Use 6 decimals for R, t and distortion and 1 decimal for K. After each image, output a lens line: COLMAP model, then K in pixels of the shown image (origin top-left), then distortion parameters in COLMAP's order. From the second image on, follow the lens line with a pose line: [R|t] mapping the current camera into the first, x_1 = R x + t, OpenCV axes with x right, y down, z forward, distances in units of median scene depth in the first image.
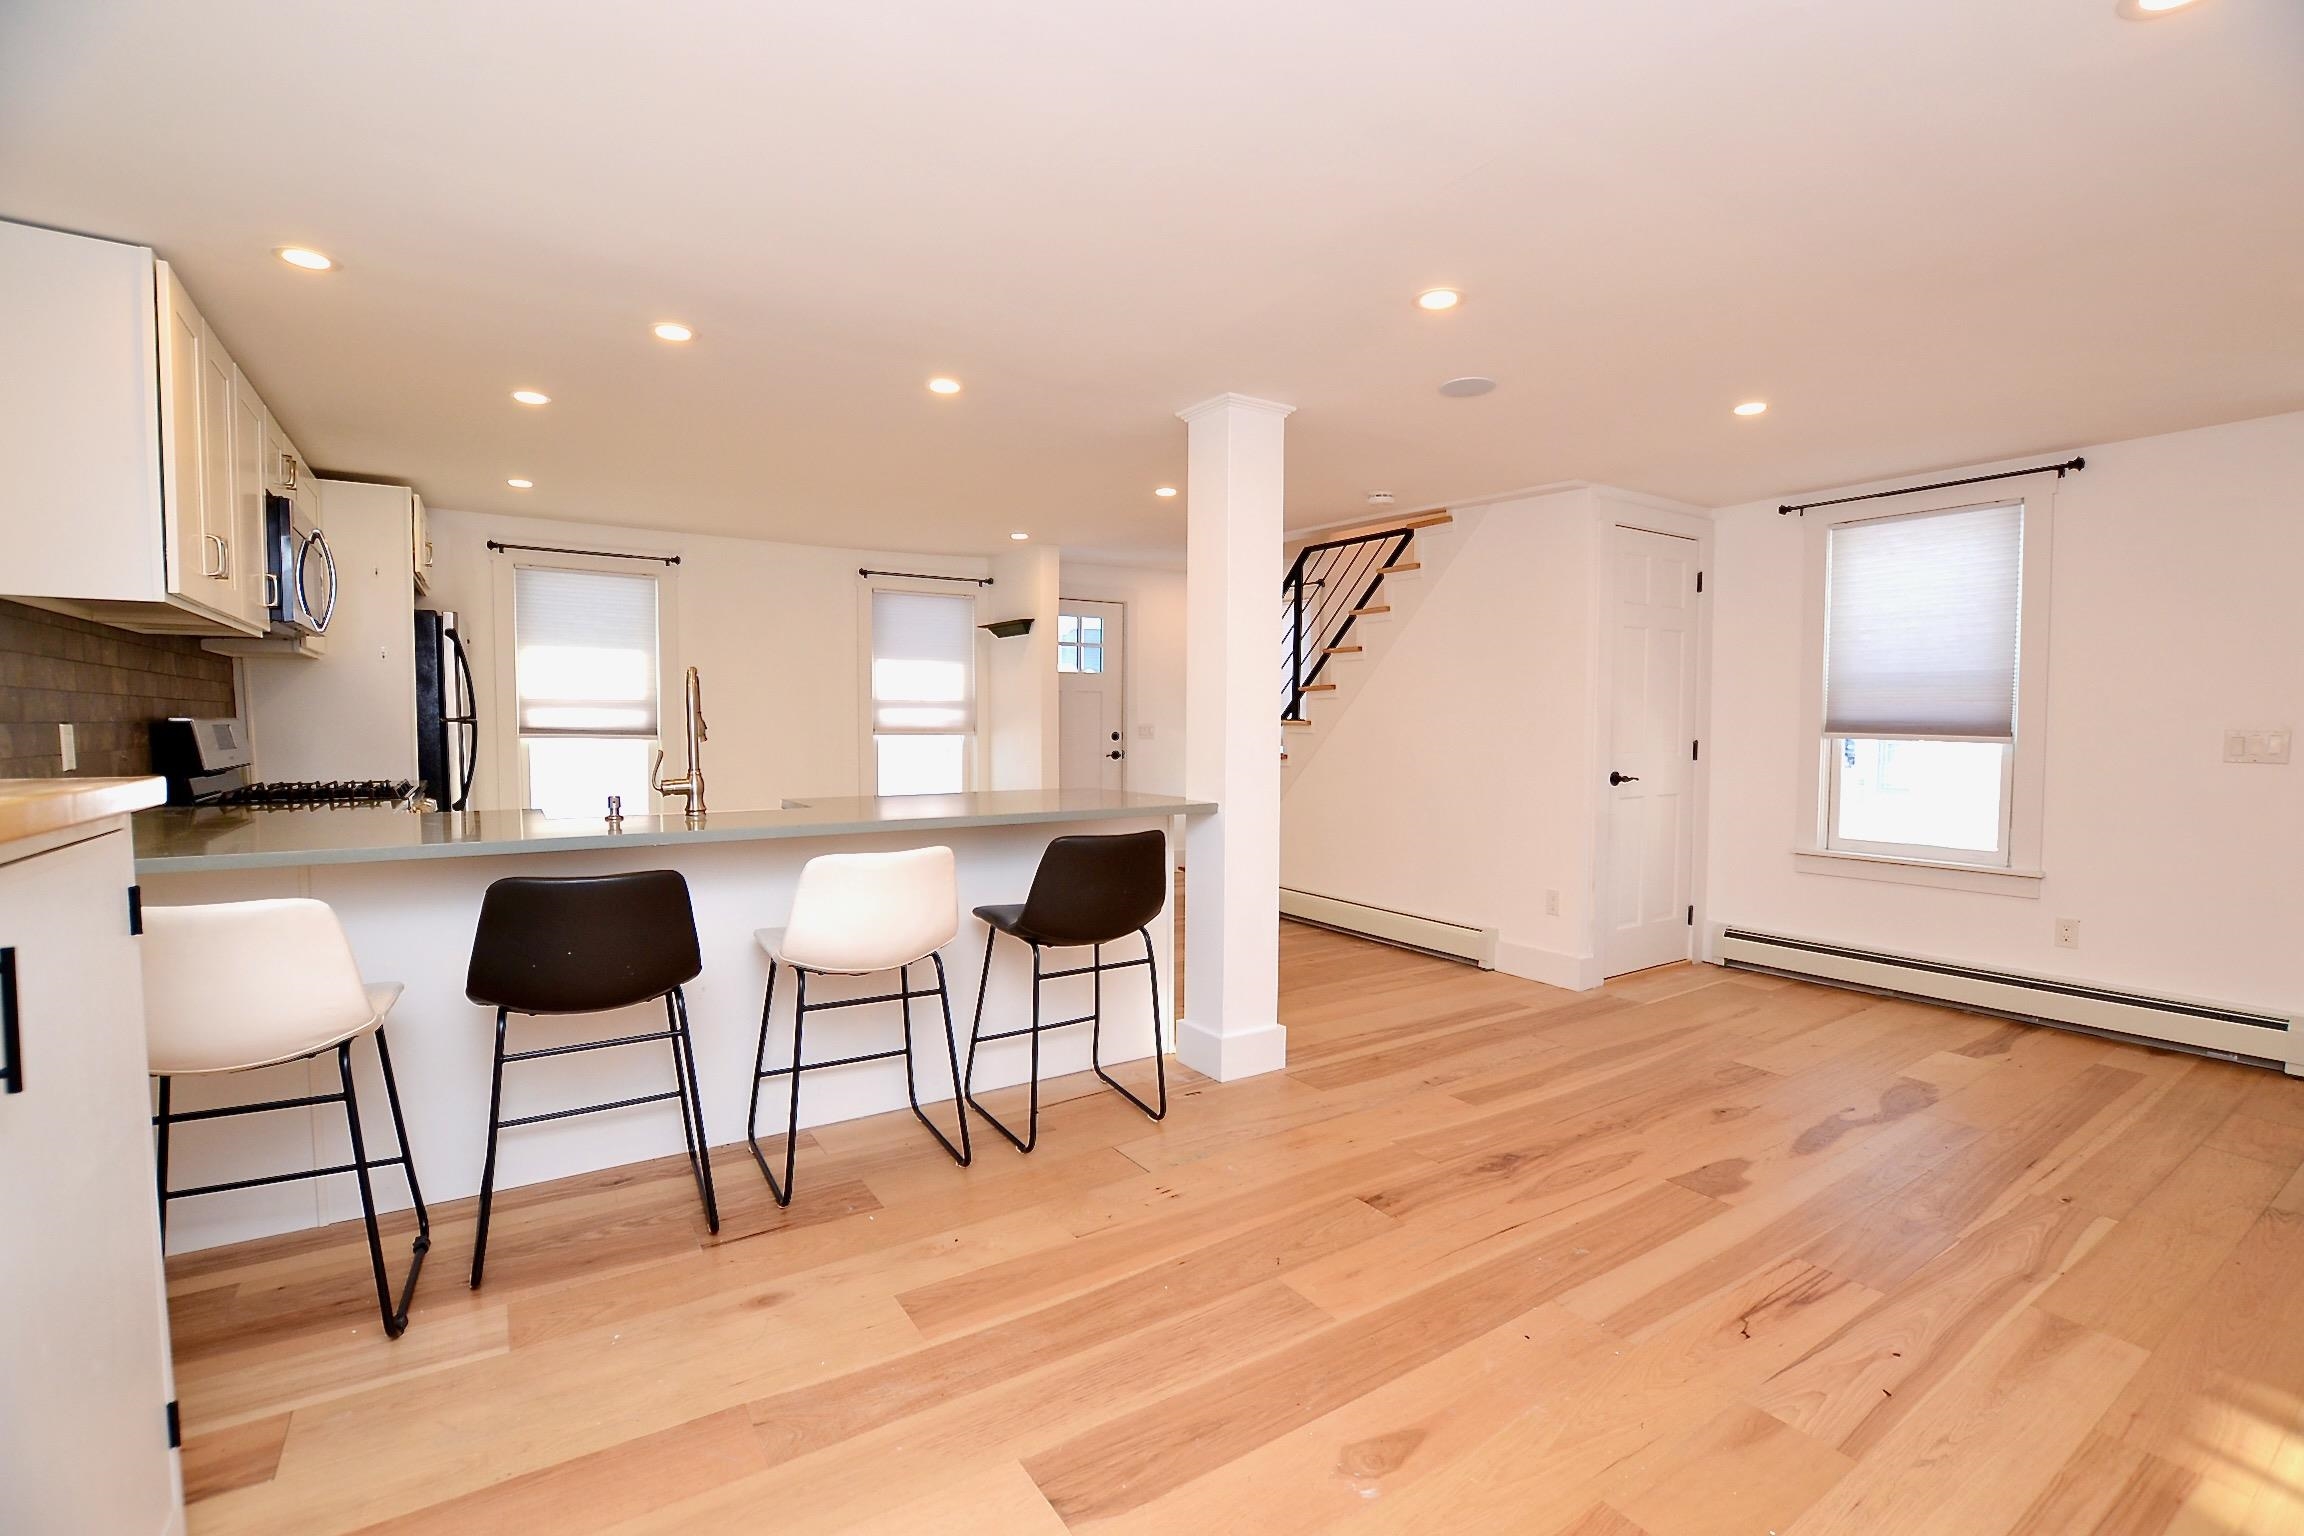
lens RADIAL K [[1031.4, 0, 1150.4], [0, 1031.4, 775.5], [0, 0, 1]] dist [-0.037400, 0.005881]
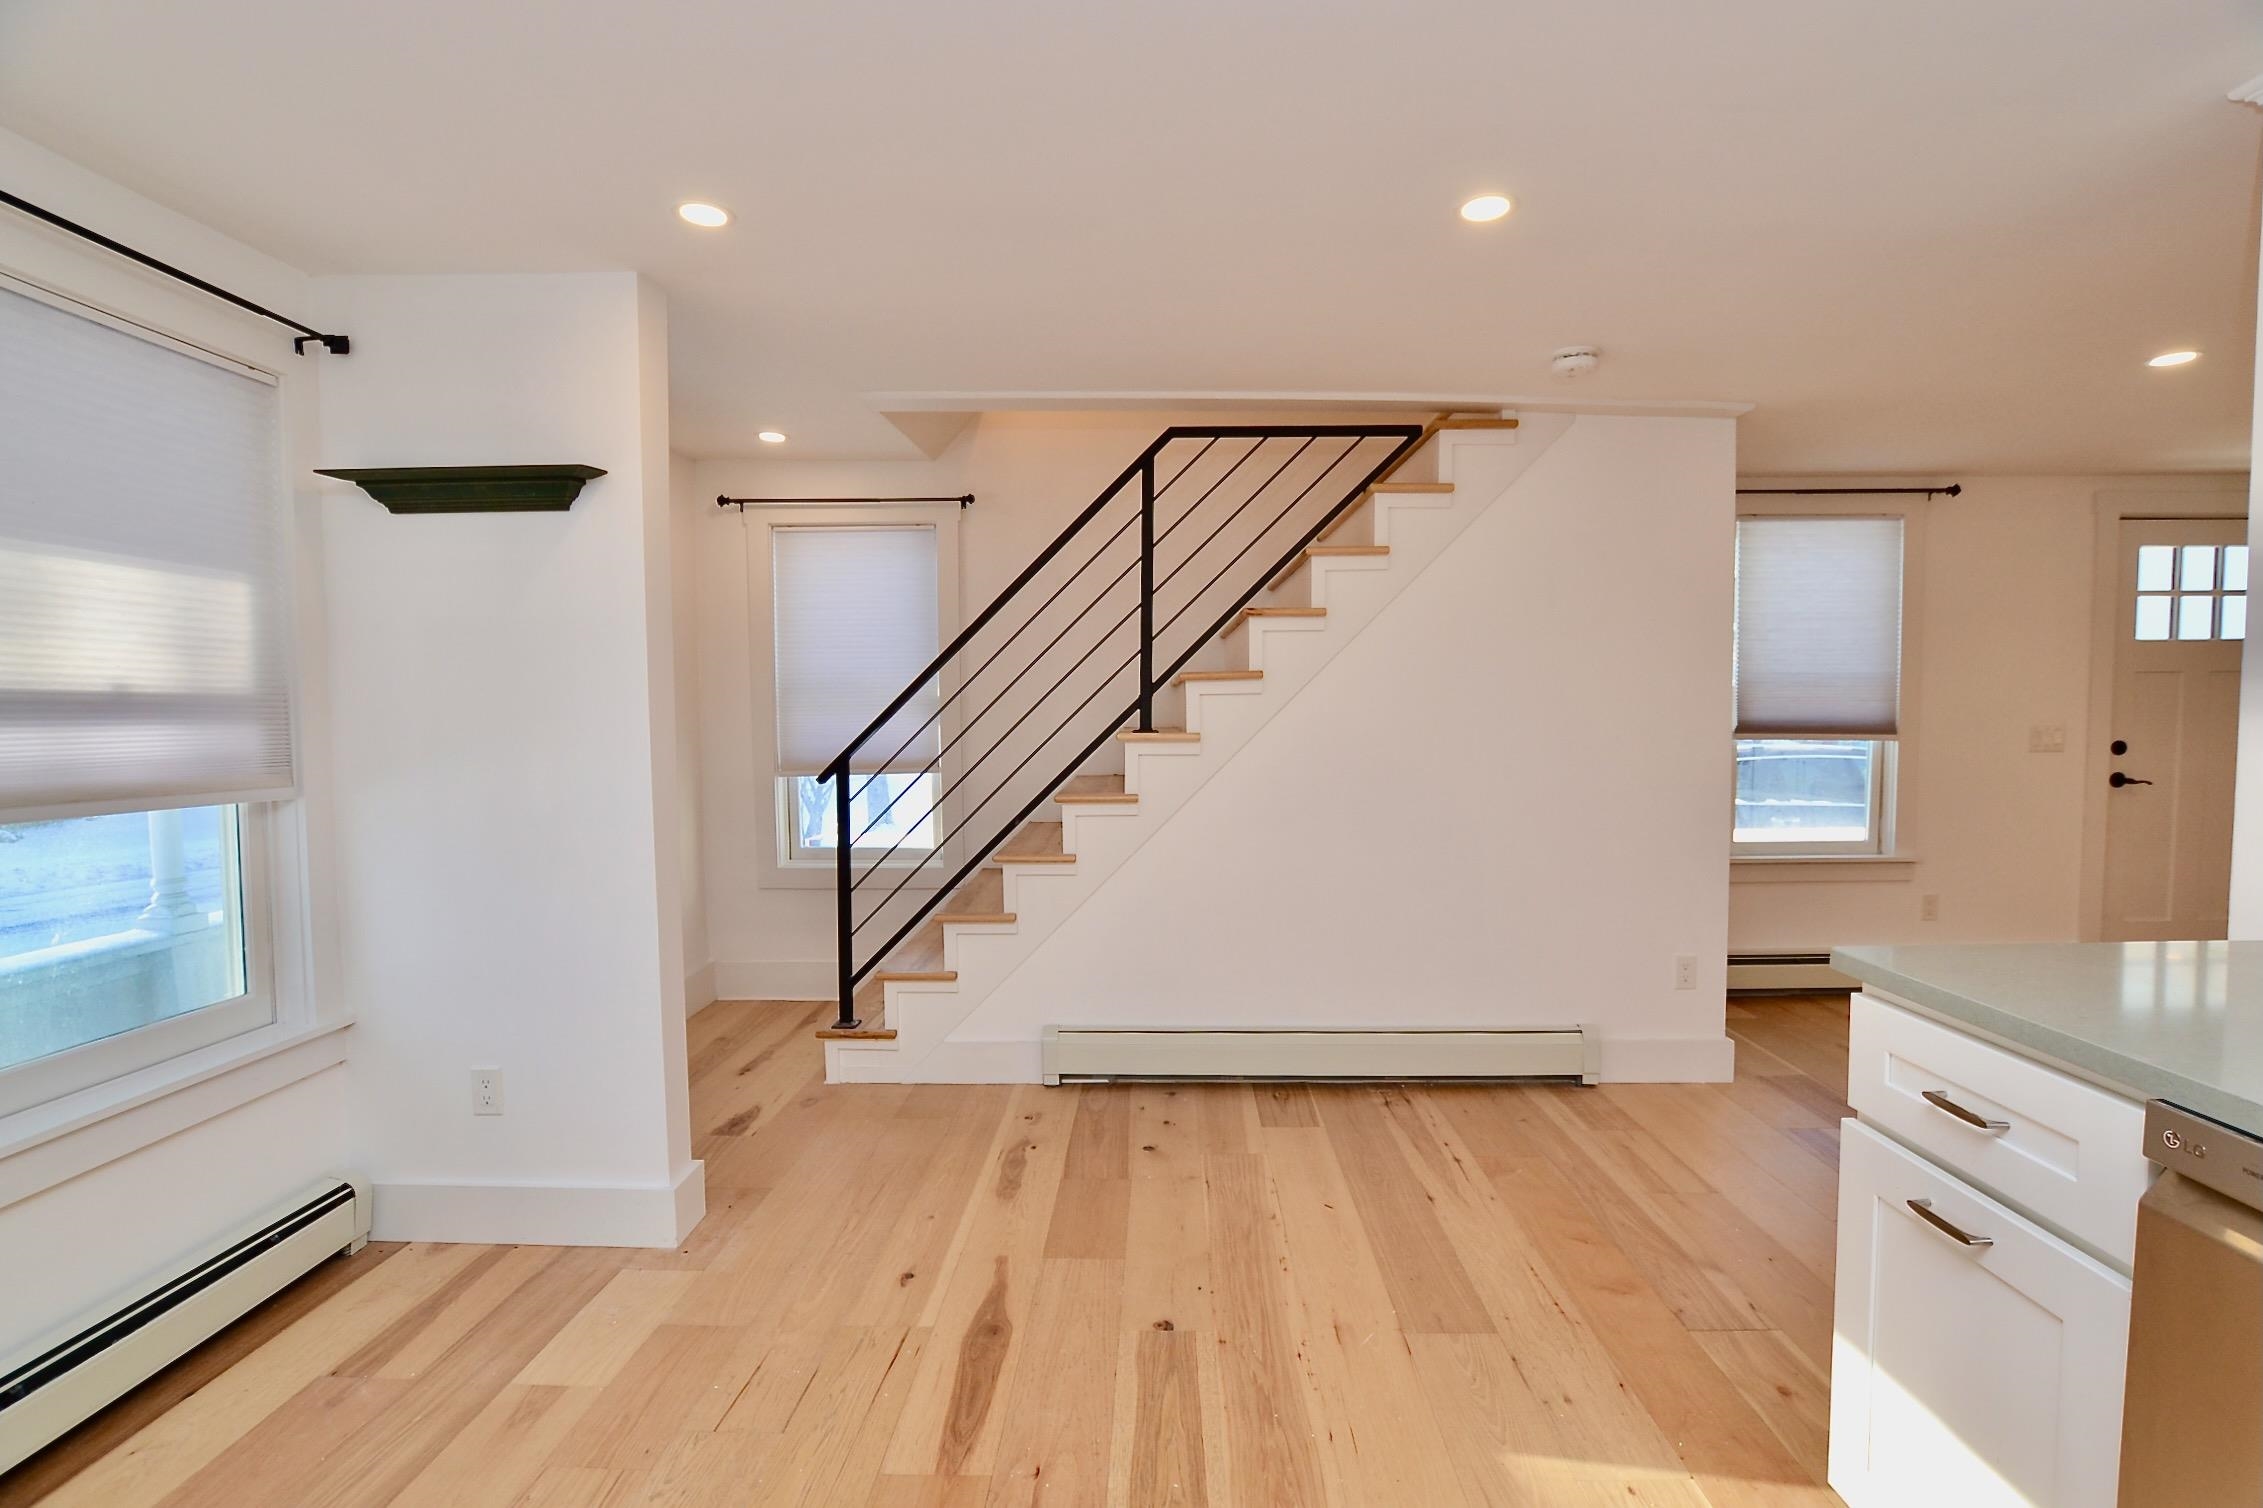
lens RADIAL K [[1013.1, 0, 1130.7], [0, 1013.1, 769.1], [0, 0, 1]] dist [-0.037400, 0.005881]
pose [[0.580380, -0.053944, 0.812557, -0.534635], [0.054120, 0.998153, 0.027609, -0.082462], [-0.812545, 0.027952, 0.582227, 1.143185]]
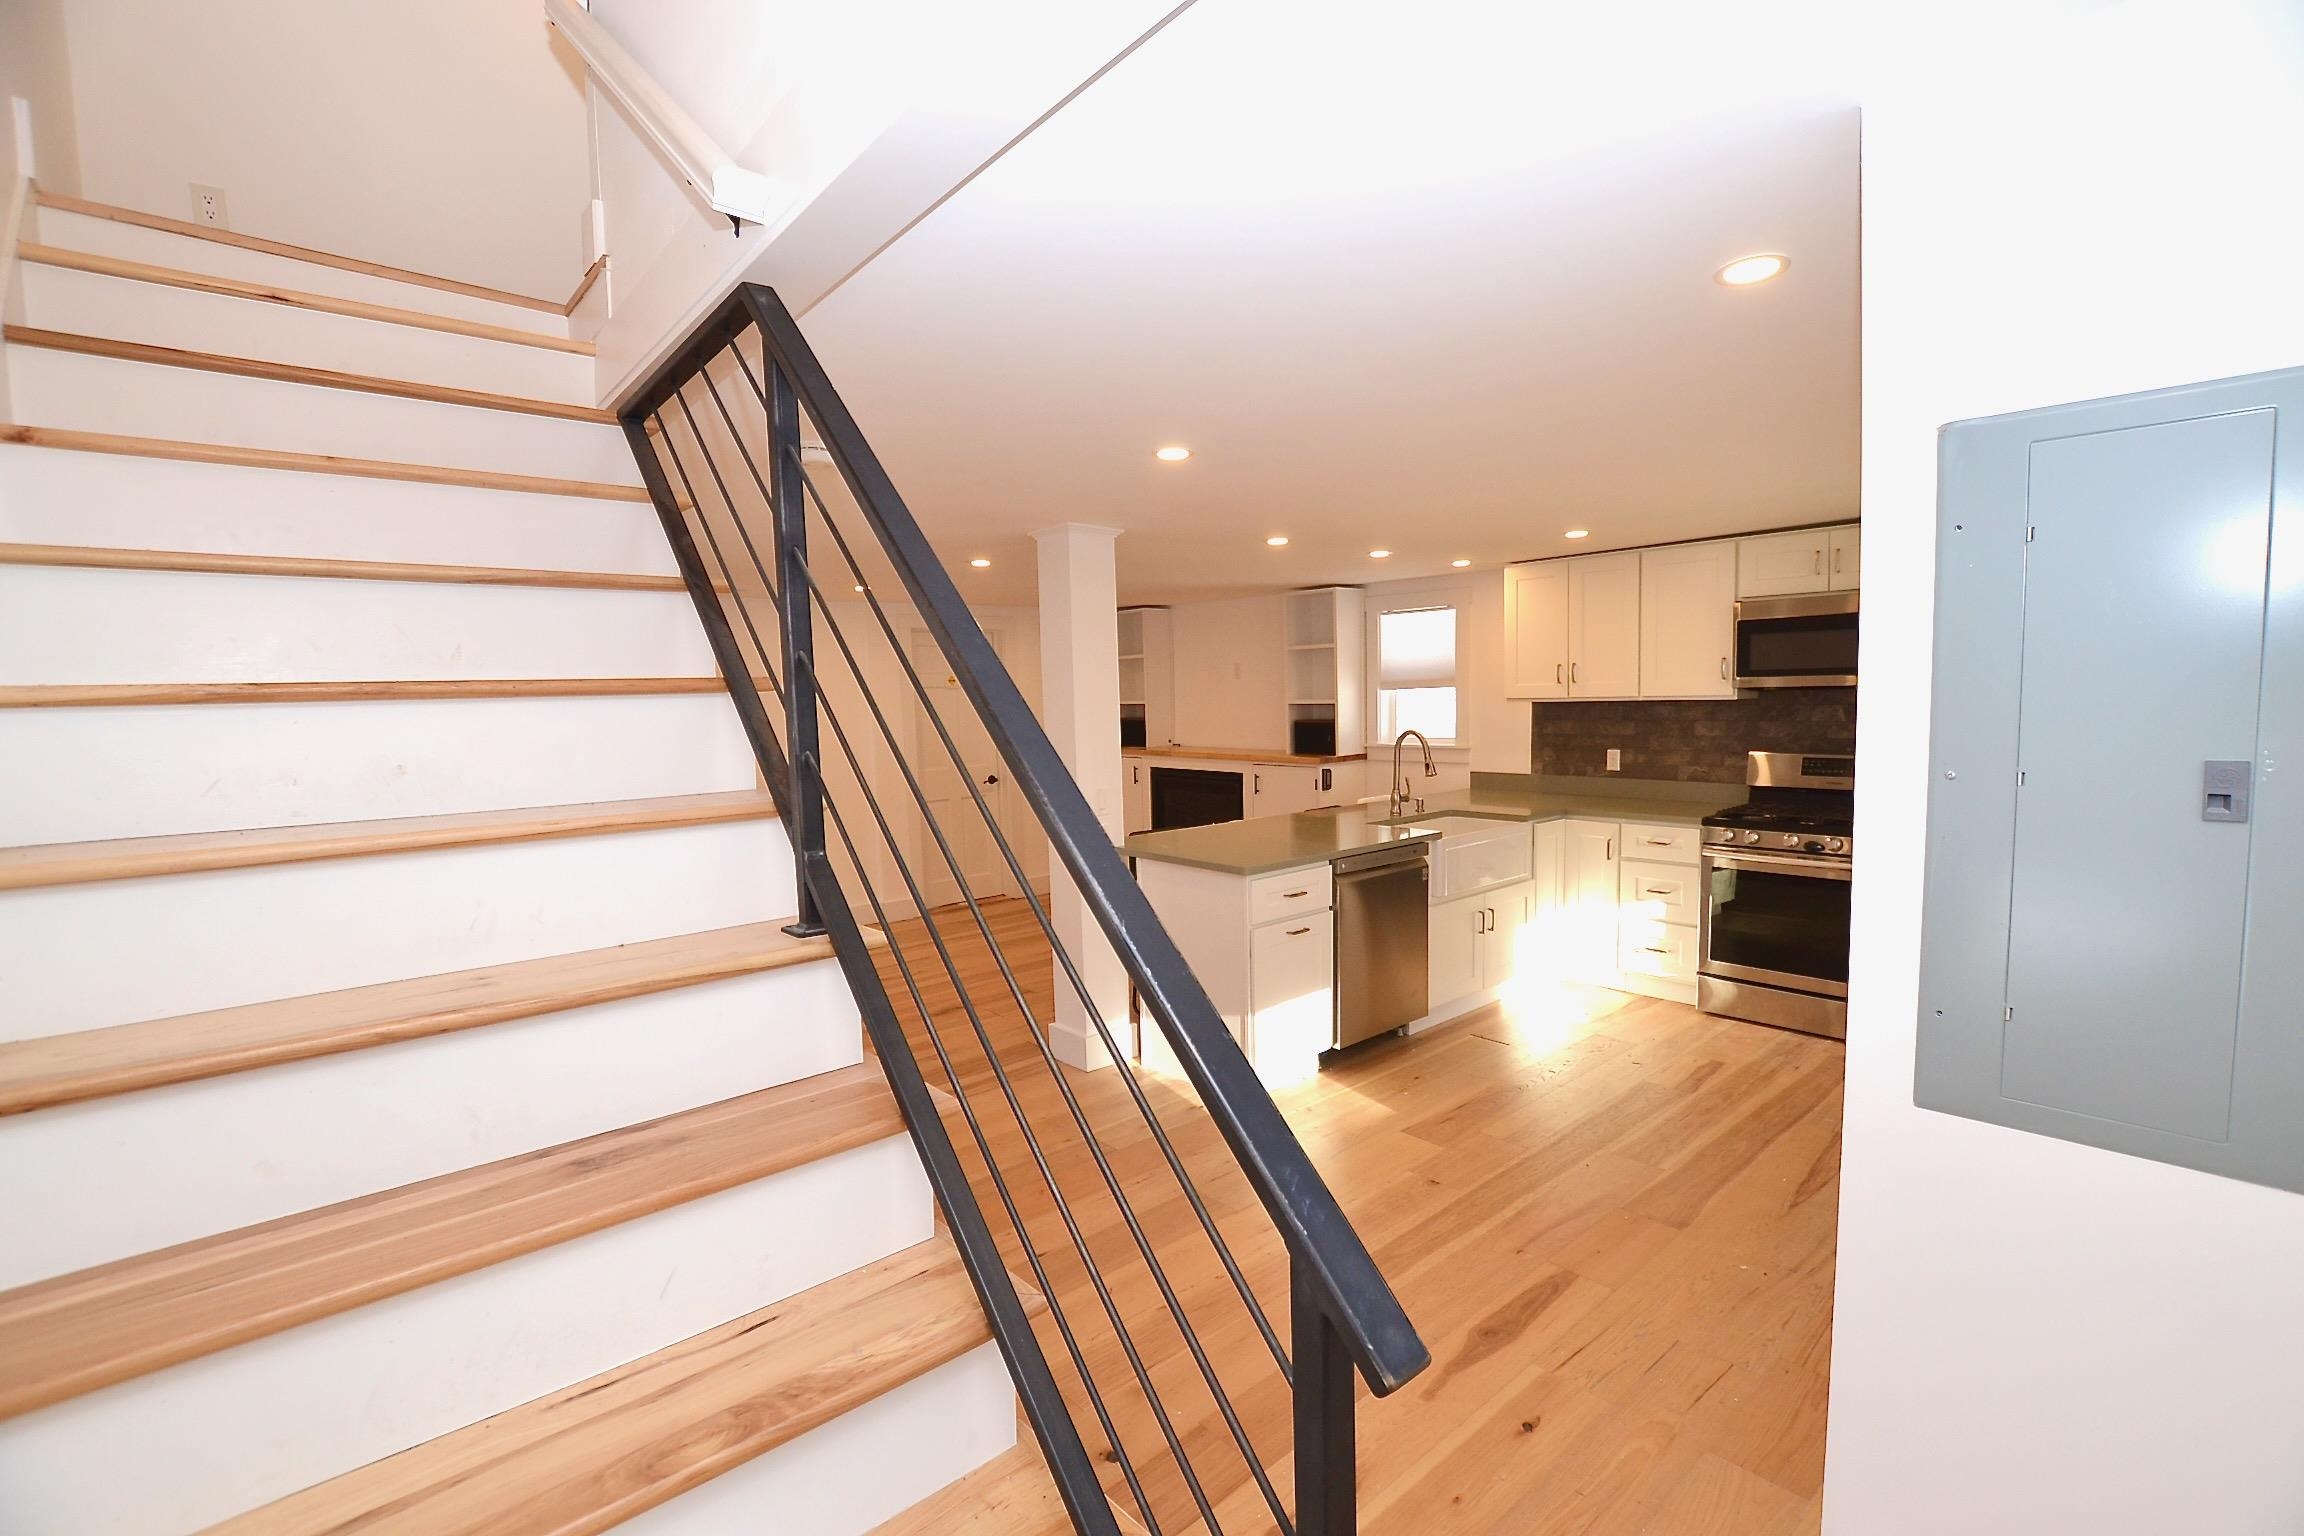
lens RADIAL K [[1031.4, 0, 1151.7], [0, 1031.4, 790.2], [0, 0, 1]] dist [-0.037400, 0.005881]
pose [[-0.992294, 0.035216, -0.118792, 0.140309], [0.017551, 0.989040, 0.146600, -0.213545], [0.122653, 0.143386, -0.982037, 2.113545]]
